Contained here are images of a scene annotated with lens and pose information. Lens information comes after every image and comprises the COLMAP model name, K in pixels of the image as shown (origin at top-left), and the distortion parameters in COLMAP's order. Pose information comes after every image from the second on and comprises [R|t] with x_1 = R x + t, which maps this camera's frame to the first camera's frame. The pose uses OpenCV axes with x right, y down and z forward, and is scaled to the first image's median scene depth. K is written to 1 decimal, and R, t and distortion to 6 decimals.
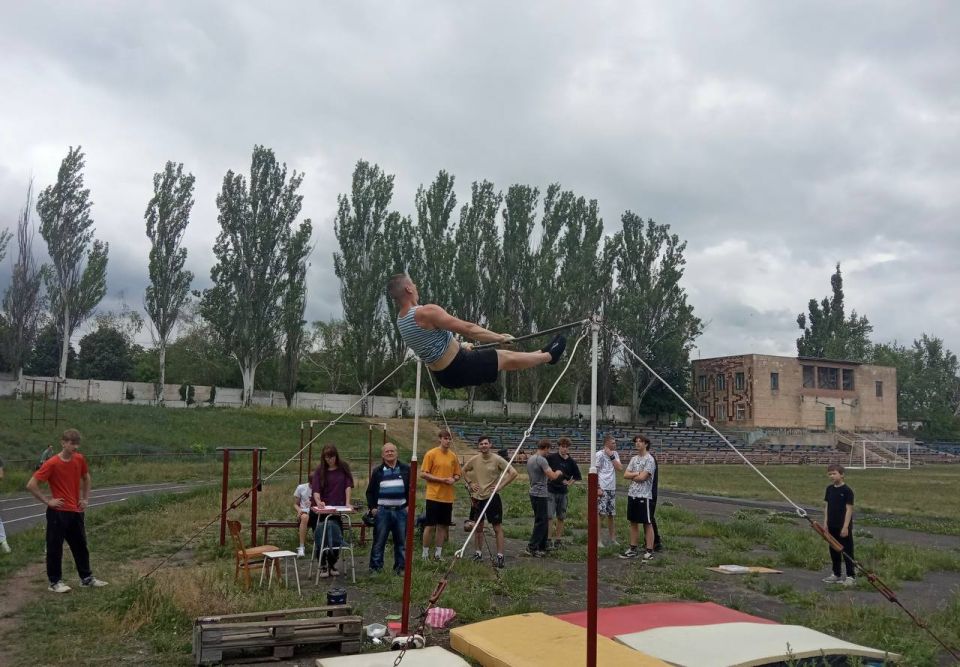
lens RADIAL K [[782.6, 0, 478.0], [0, 782.6, 357.1], [0, 0, 1]] dist [0.102401, -0.163842]
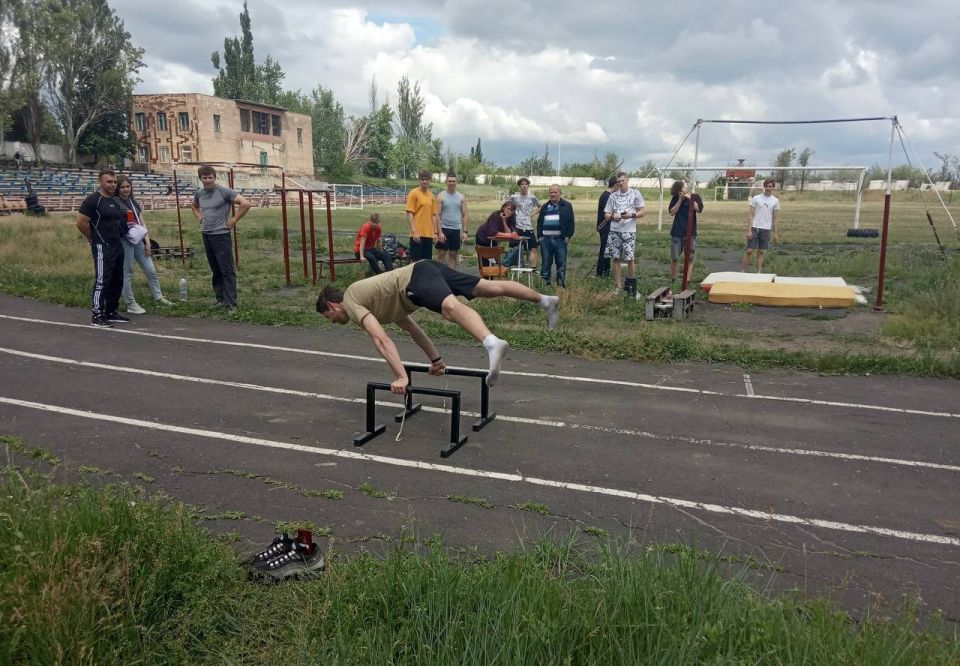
lens RADIAL K [[782.6, 0, 478.0], [0, 782.6, 356.6], [0, 0, 1]] dist [0.102401, -0.163842]
pose [[0.712194, -0.151826, 0.685367, -0.123356], [-0.070700, 0.955853, 0.285212, 0.002680], [-0.698413, -0.251582, 0.670019, 0.021574]]
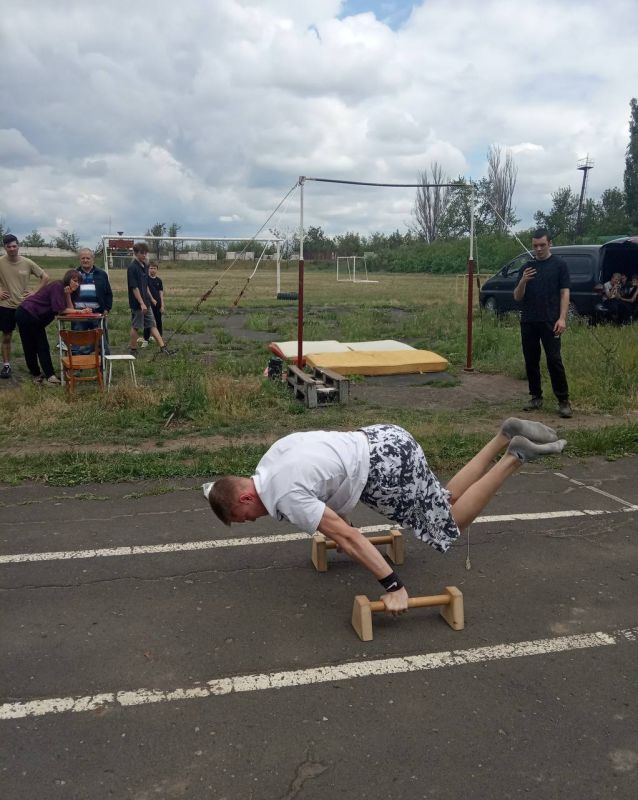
lens RADIAL K [[713.8, 0, 319.0], [0, 713.8, 400.0], [0, 0, 1]] dist [0.002143, -0.001259]
pose [[0.202522, -0.197125, 0.959232, -0.111898], [-0.103322, 0.969762, 0.221104, 0.007295], [-0.973812, -0.143888, 0.176031, 0.058449]]
